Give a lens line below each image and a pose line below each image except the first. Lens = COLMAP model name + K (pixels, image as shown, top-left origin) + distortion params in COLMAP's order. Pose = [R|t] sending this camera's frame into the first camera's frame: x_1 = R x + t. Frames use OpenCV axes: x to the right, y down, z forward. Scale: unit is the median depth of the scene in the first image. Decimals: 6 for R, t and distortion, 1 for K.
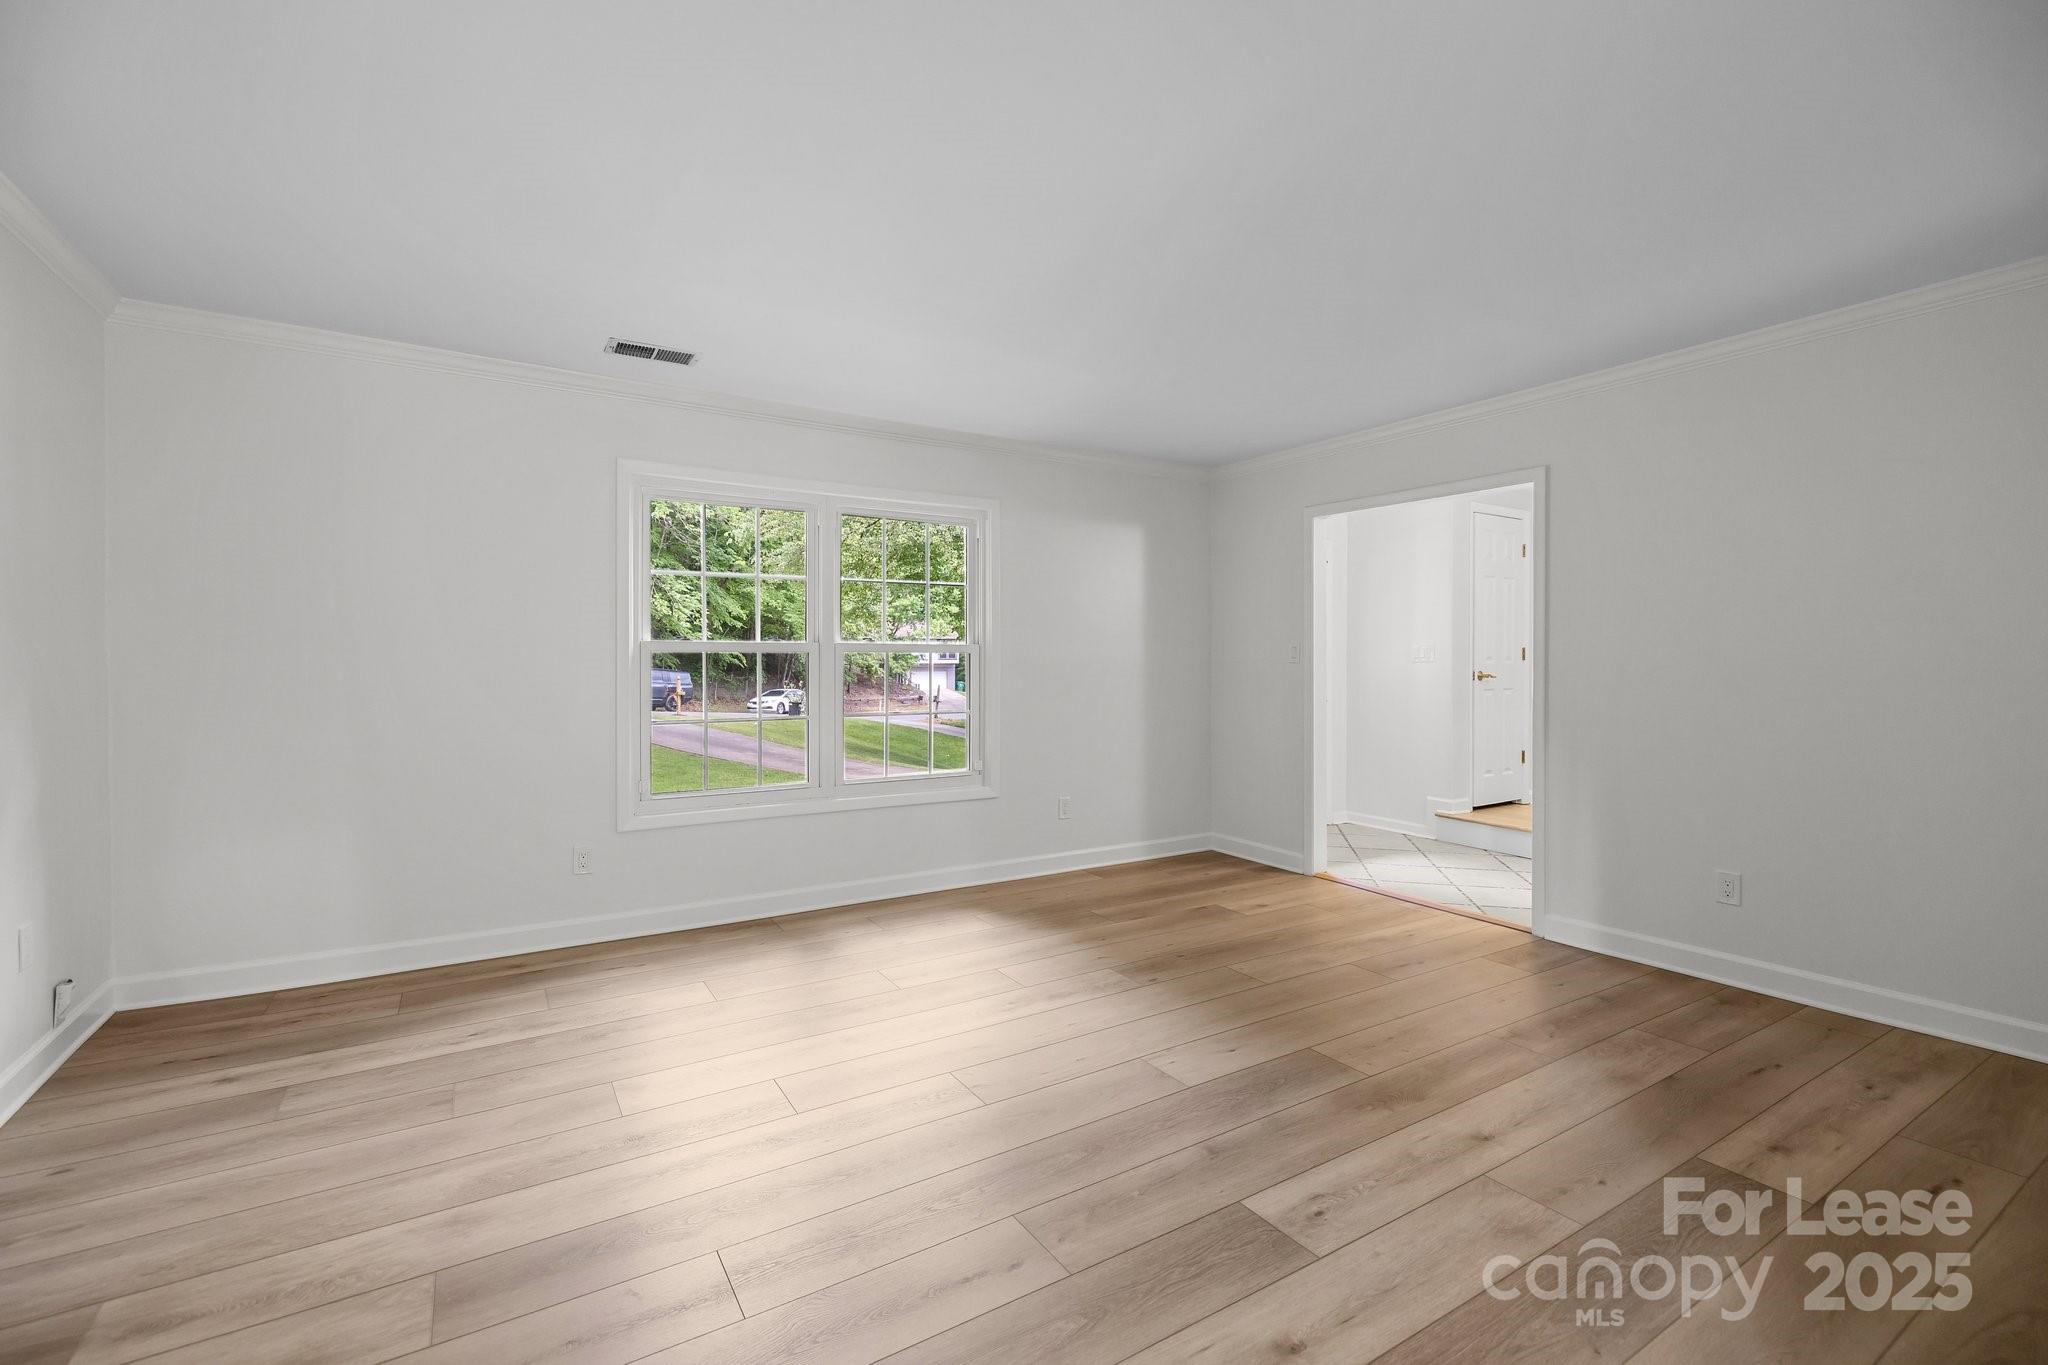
lens RADIAL K [[880.1, 0, 1015.0], [0, 880.1, 669.6], [0, 0, 1]] dist [0.012232, 0.000178]
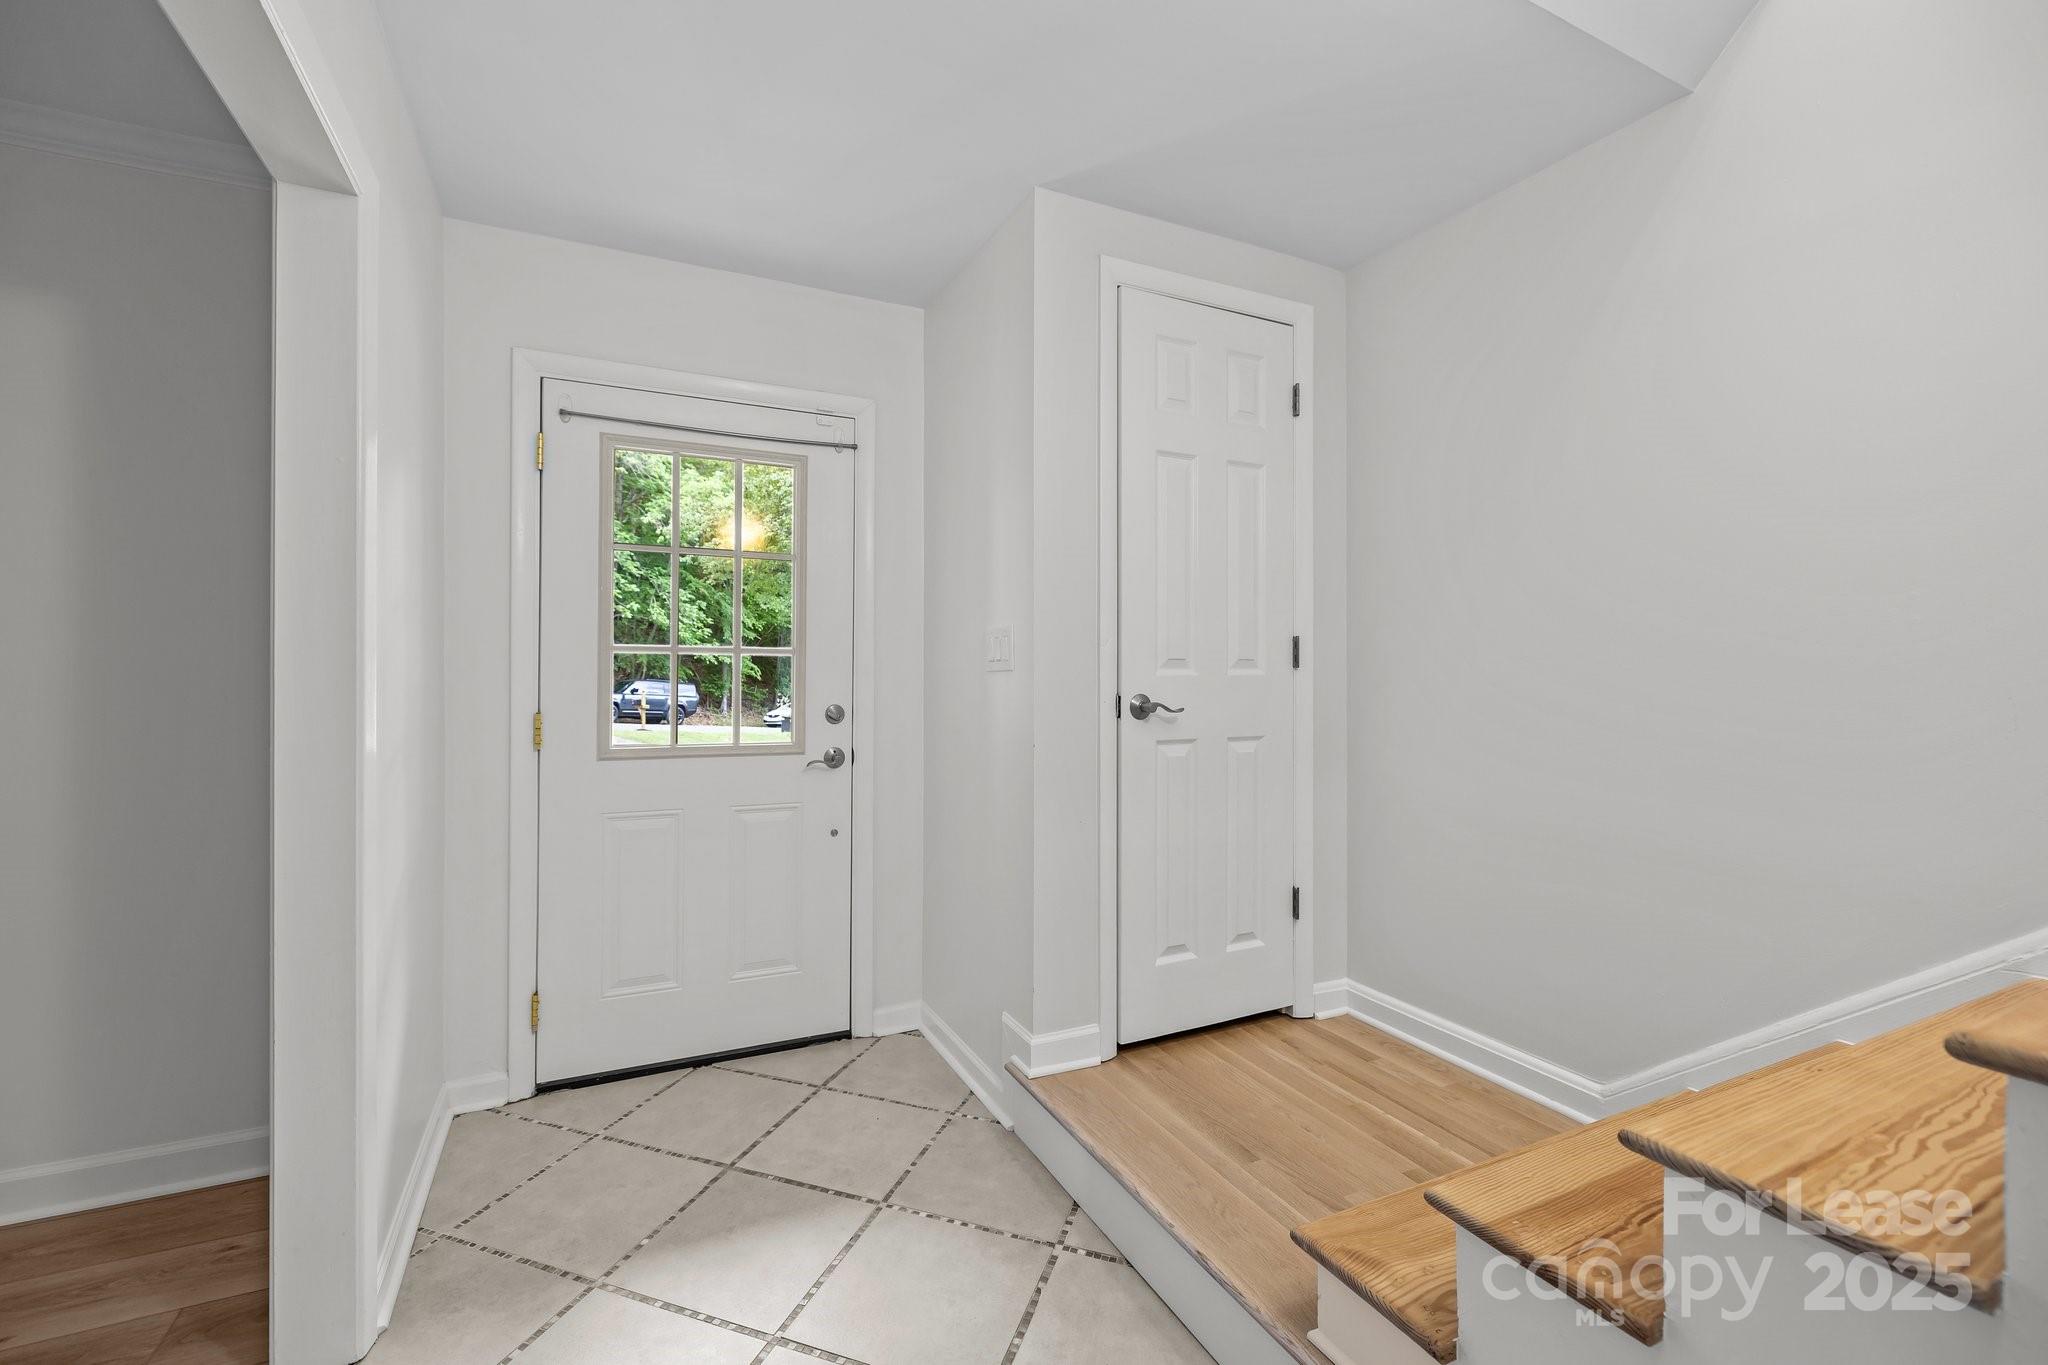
lens RADIAL K [[865.8, 0, 1009.7], [0, 865.8, 673.1], [0, 0, 1]] dist [0.000870, -0.000453]
pose [[0.993643, 0.004484, -0.112485, 0.512259], [-0.005765, 0.999922, -0.011065, -0.003023], [0.112427, 0.011643, 0.993592, 0.618424]]
